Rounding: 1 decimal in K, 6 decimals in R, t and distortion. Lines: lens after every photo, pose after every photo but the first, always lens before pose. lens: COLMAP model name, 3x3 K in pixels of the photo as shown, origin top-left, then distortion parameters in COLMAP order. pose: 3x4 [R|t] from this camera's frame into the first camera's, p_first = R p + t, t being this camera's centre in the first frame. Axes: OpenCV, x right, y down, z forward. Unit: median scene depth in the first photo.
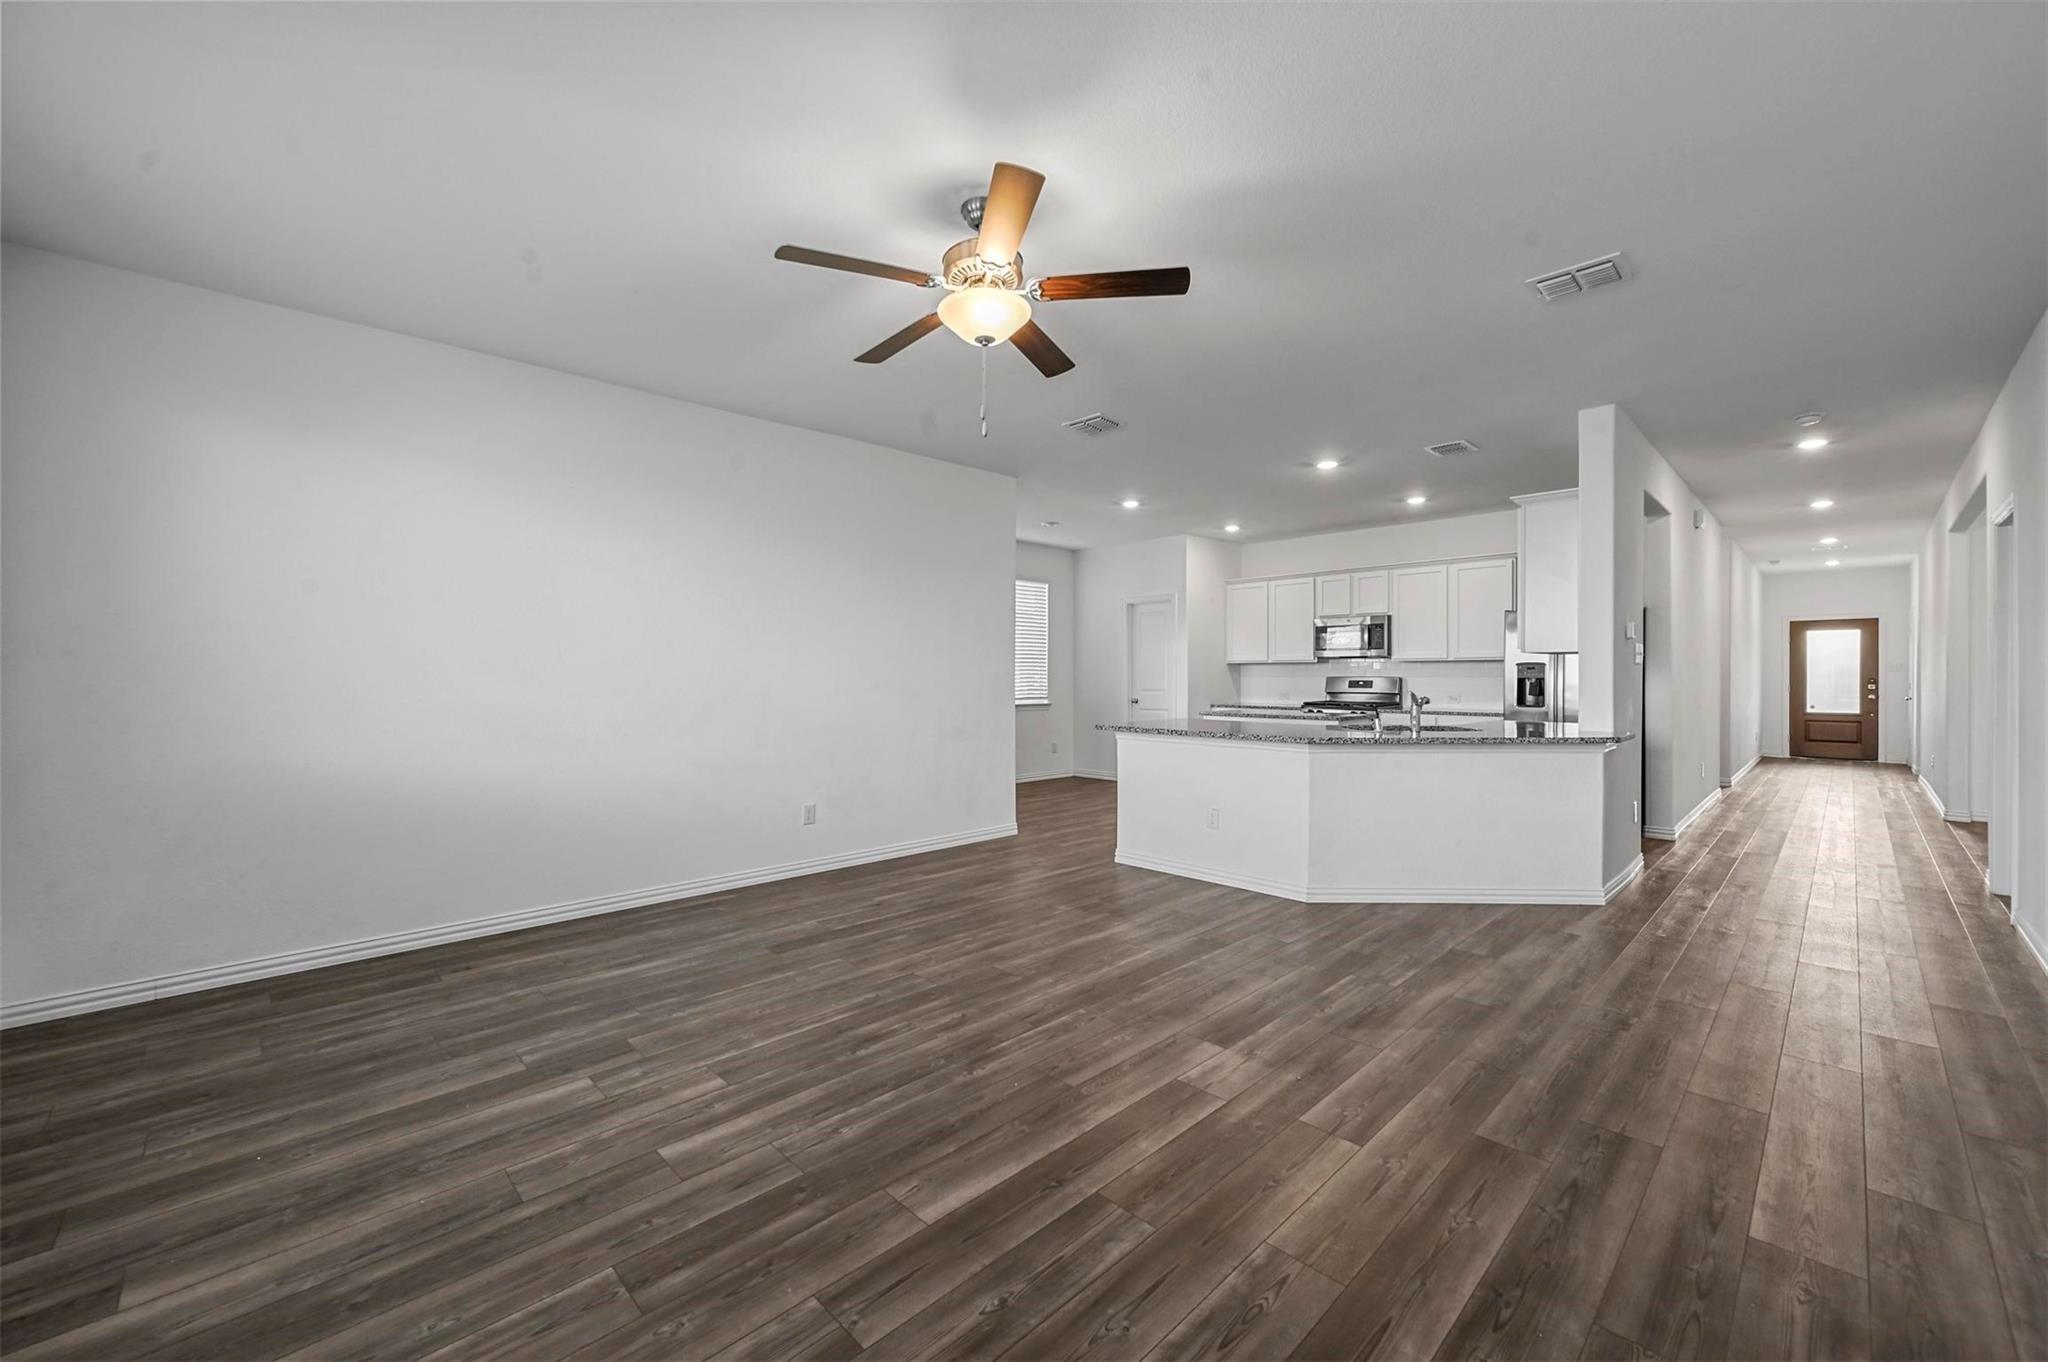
lens RADIAL K [[815.2, 0, 1019.6], [0, 815.2, 680.1], [0, 0, 1]] dist [-0.000338, 0.000287]
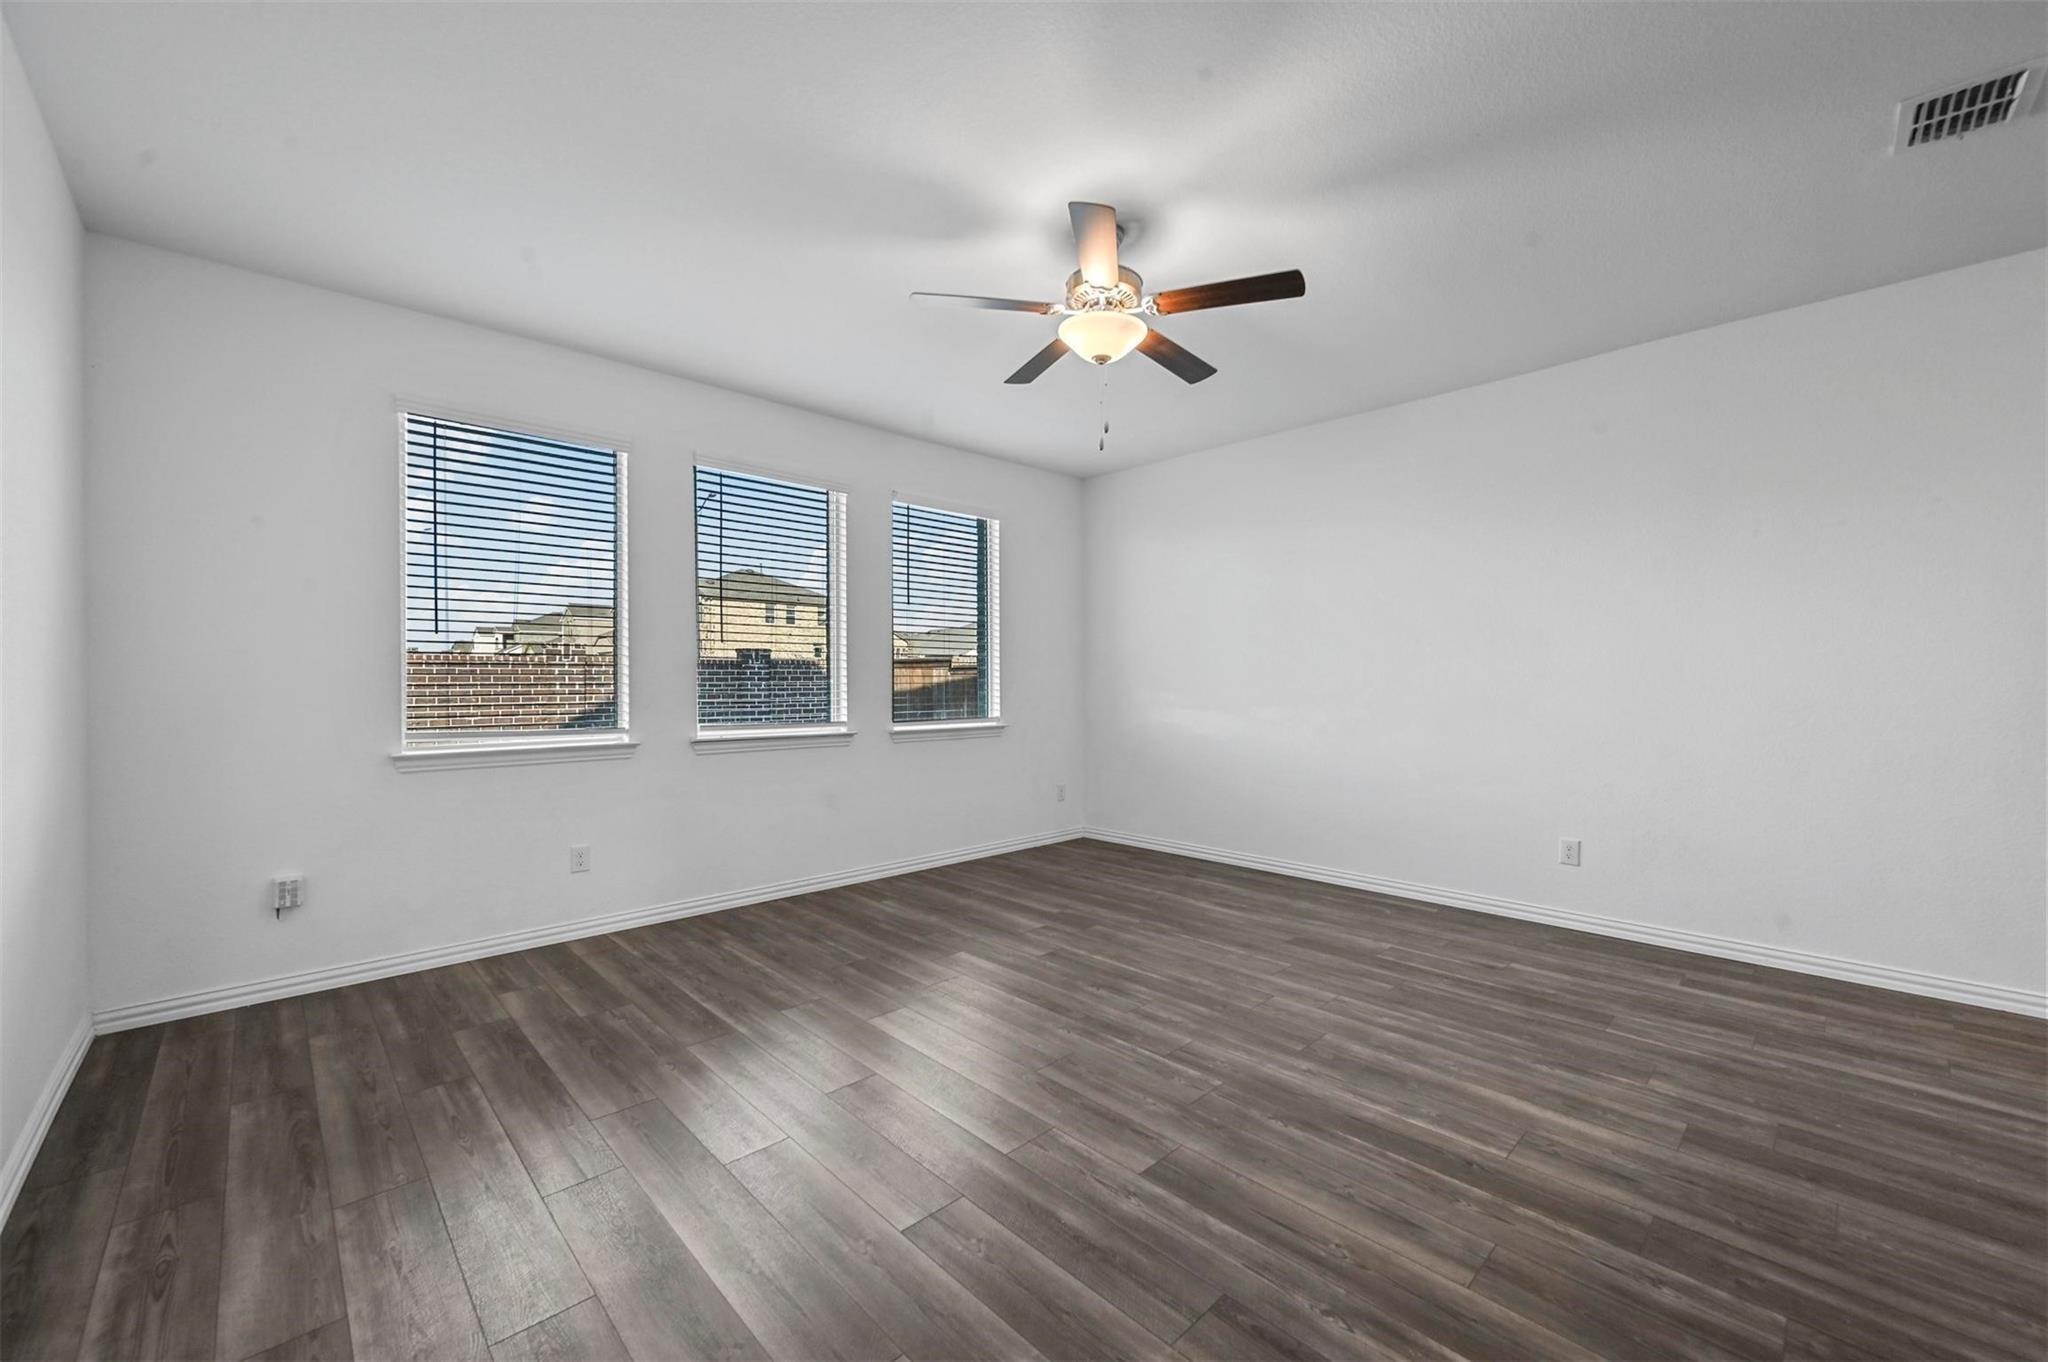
lens RADIAL K [[815.2, 0, 1019.7], [0, 815.2, 678.1], [0, 0, 1]] dist [-0.000338, 0.000287]
pose [[-0.016380, 0.003217, -0.999861, 0.849265], [-0.004058, 0.999986, 0.003284, -0.006825], [0.999858, 0.004111, -0.016367, 0.760108]]
